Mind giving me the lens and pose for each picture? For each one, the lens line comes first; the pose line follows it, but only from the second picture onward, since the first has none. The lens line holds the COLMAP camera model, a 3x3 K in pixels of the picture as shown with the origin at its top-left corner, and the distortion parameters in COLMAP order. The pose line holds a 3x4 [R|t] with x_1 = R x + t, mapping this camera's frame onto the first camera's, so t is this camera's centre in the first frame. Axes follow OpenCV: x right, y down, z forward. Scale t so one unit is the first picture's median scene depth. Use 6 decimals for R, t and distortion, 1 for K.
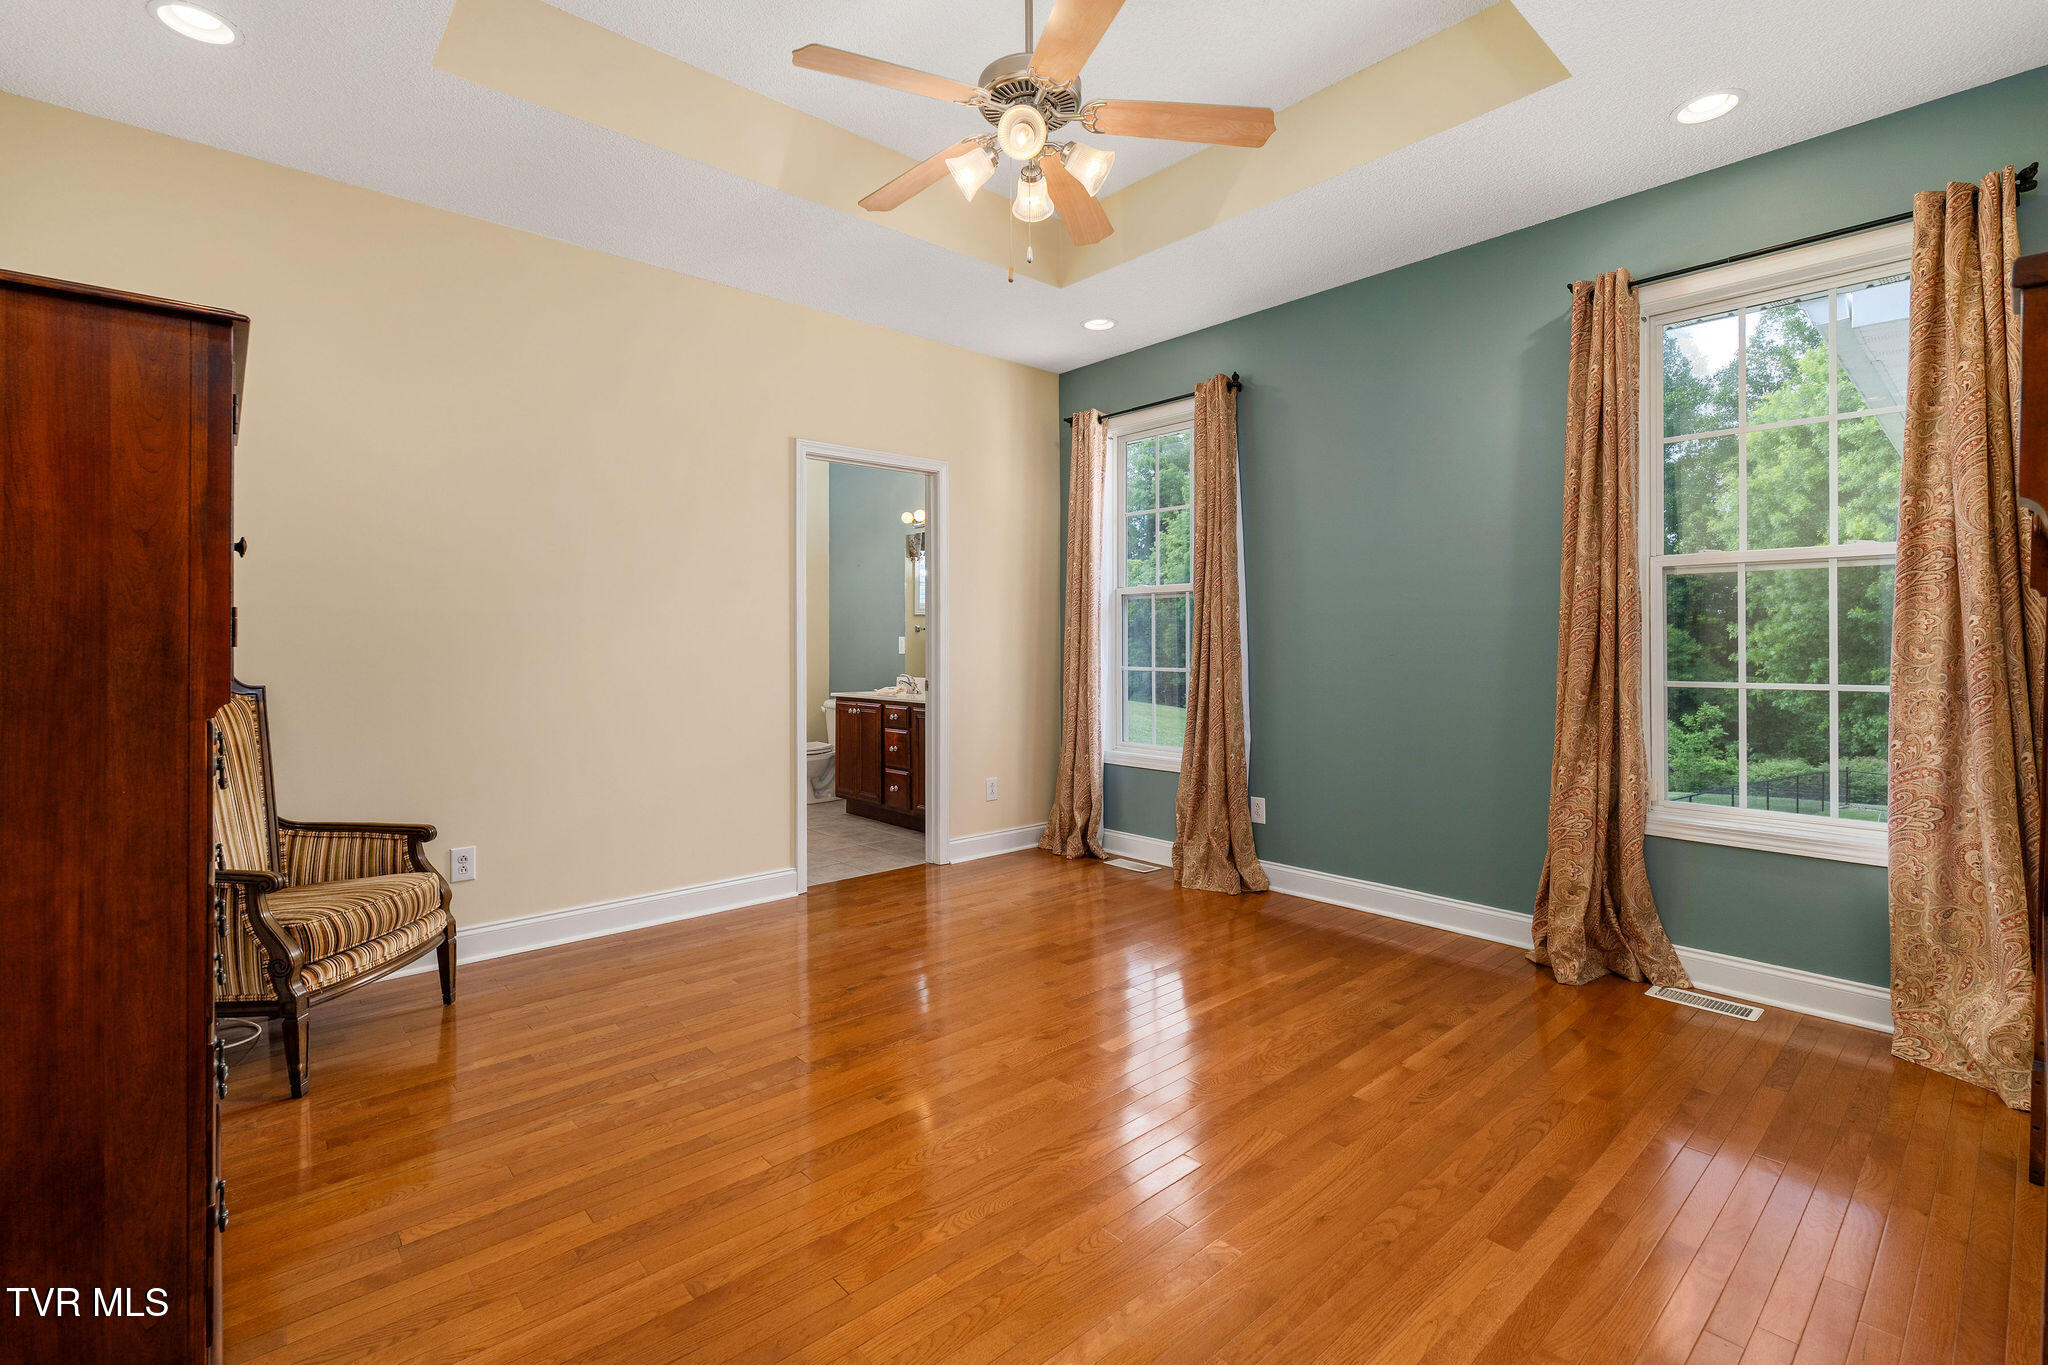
lens RADIAL K [[912.5, 0, 1025.0], [0, 912.5, 642.9], [0, 0, 1]] dist [-0.001182, -0.000085]
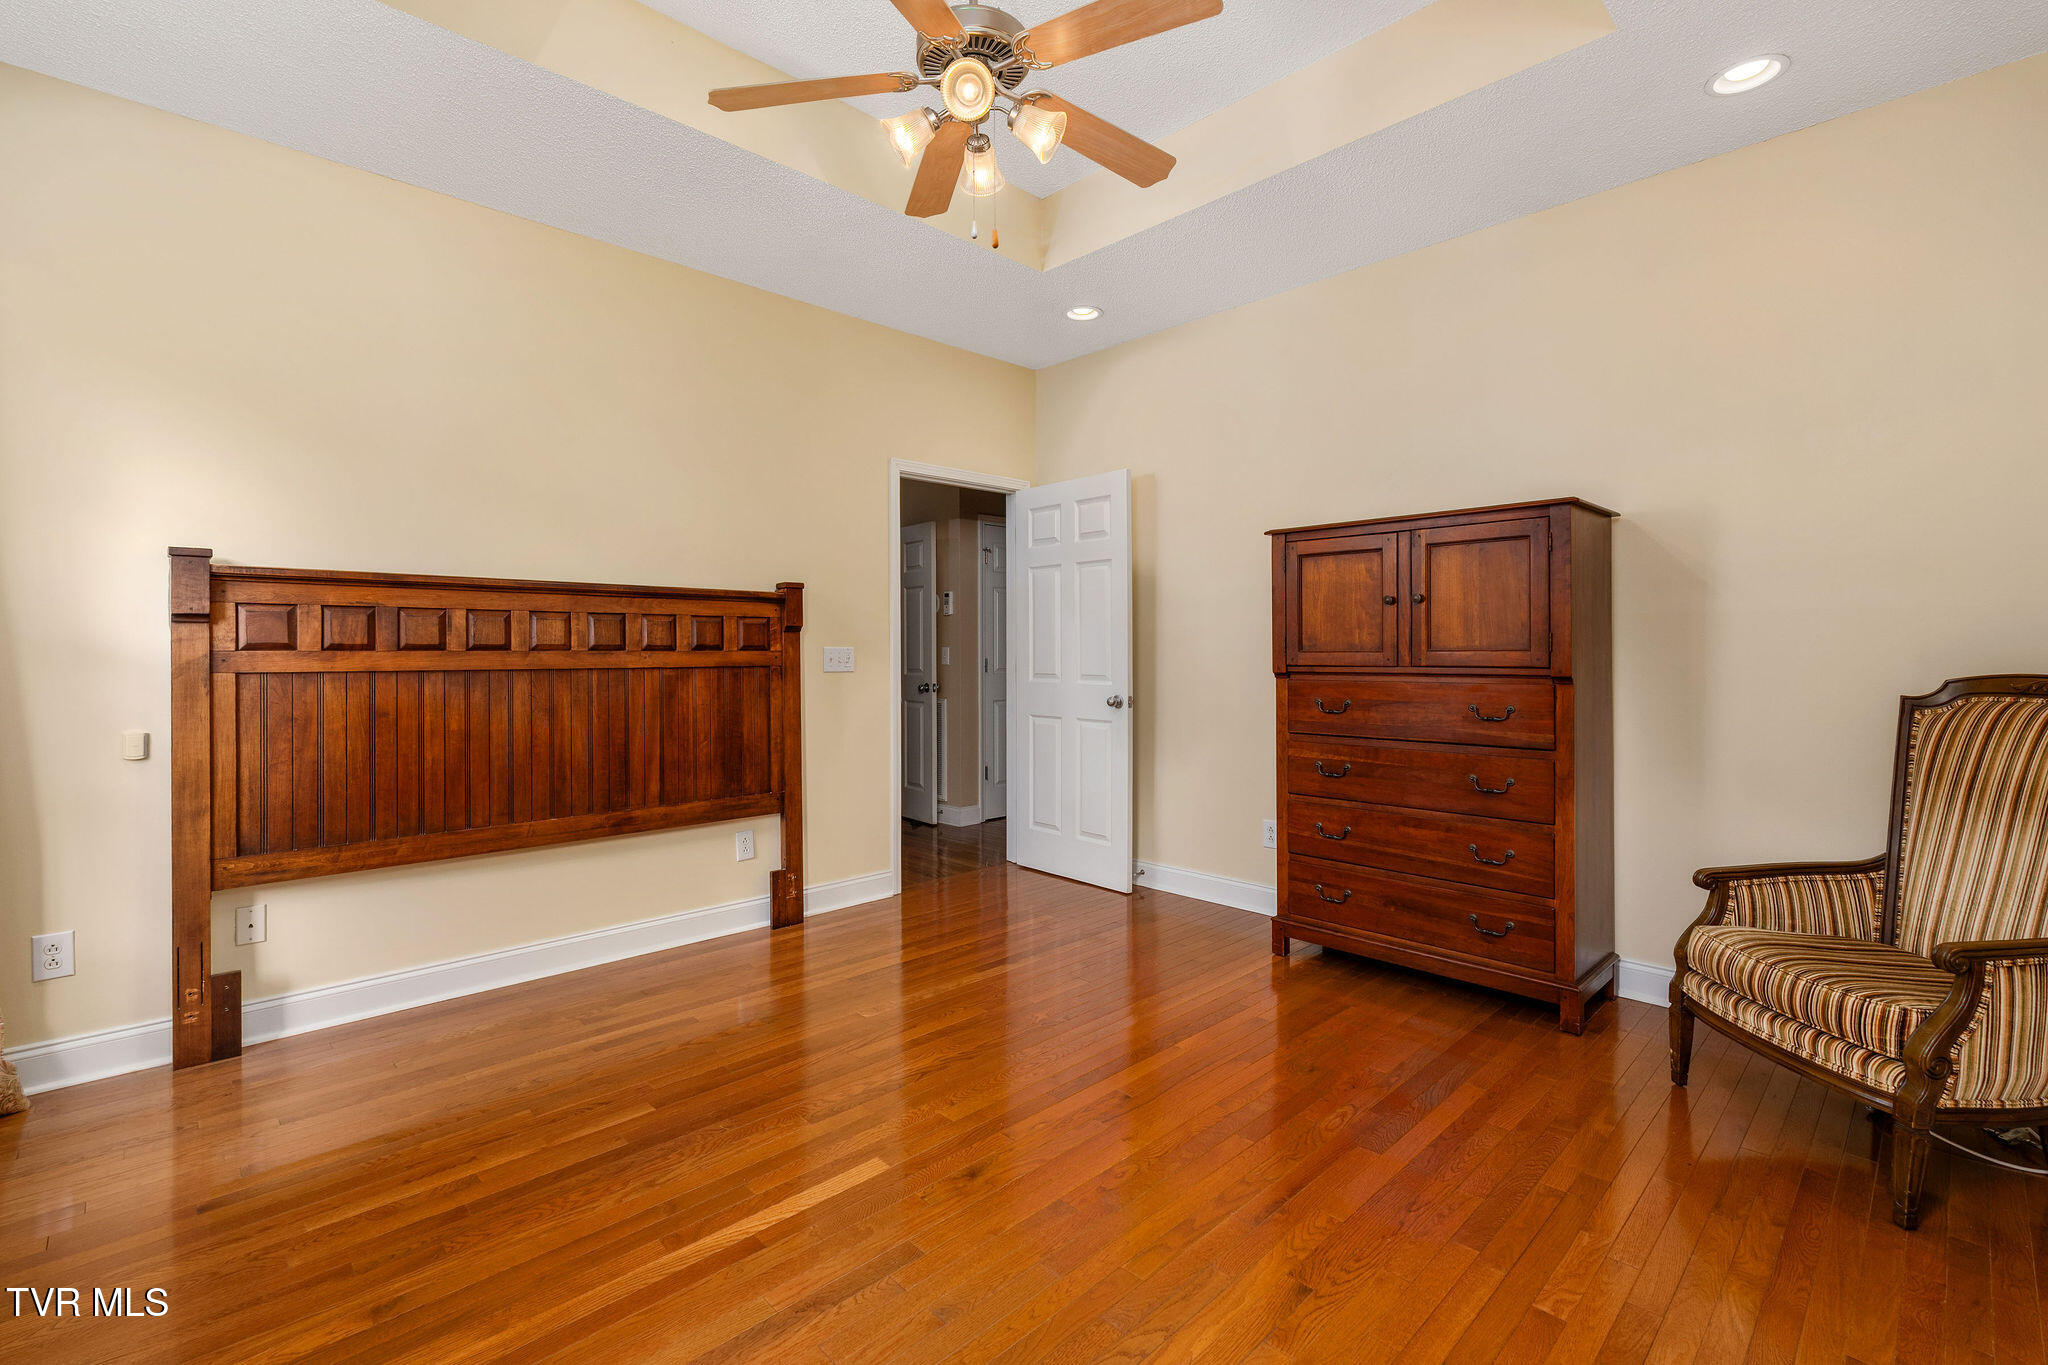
lens RADIAL K [[925.5, 0, 1032.9], [0, 925.5, 650.2], [0, 0, 1]] dist [0.000627, 0.000165]
pose [[-0.998606, 0.003851, -0.052648, -0.002355], [0.003692, 0.999988, 0.003122, -0.006432], [0.052660, 0.002923, -0.998608, 1.911090]]
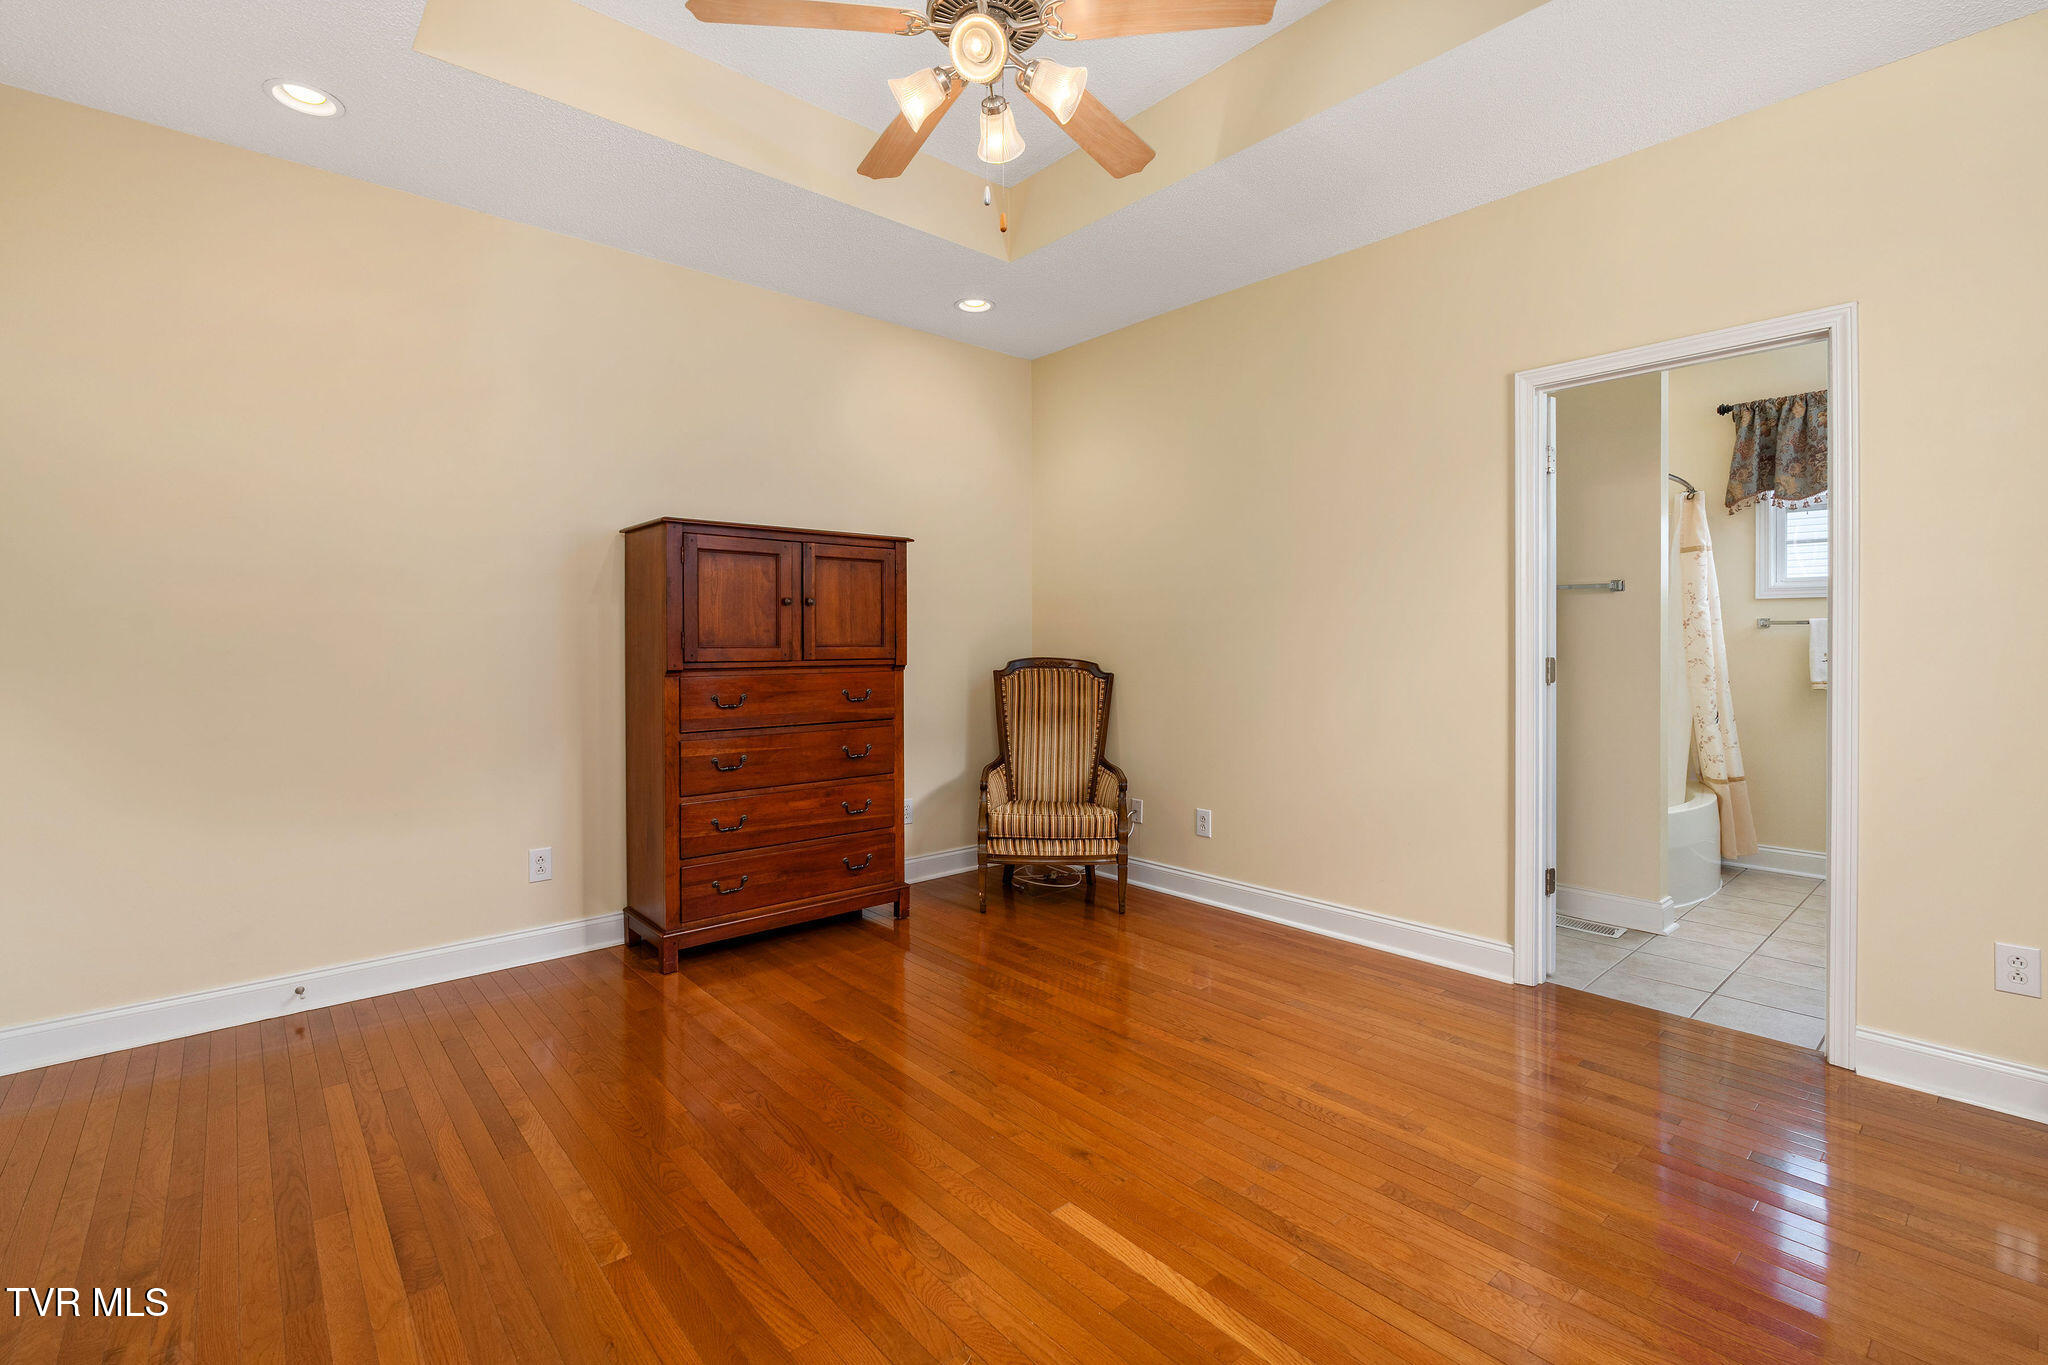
lens RADIAL K [[912.5, 0, 1025.0], [0, 912.5, 642.9], [0, 0, 1]] dist [-0.001182, -0.000085]
pose [[-0.011367, 0.000068, -0.999935, 0.855094], [0.000901, 1.000000, 0.000058, -0.005366], [0.999935, -0.000900, -0.011367, 1.032840]]
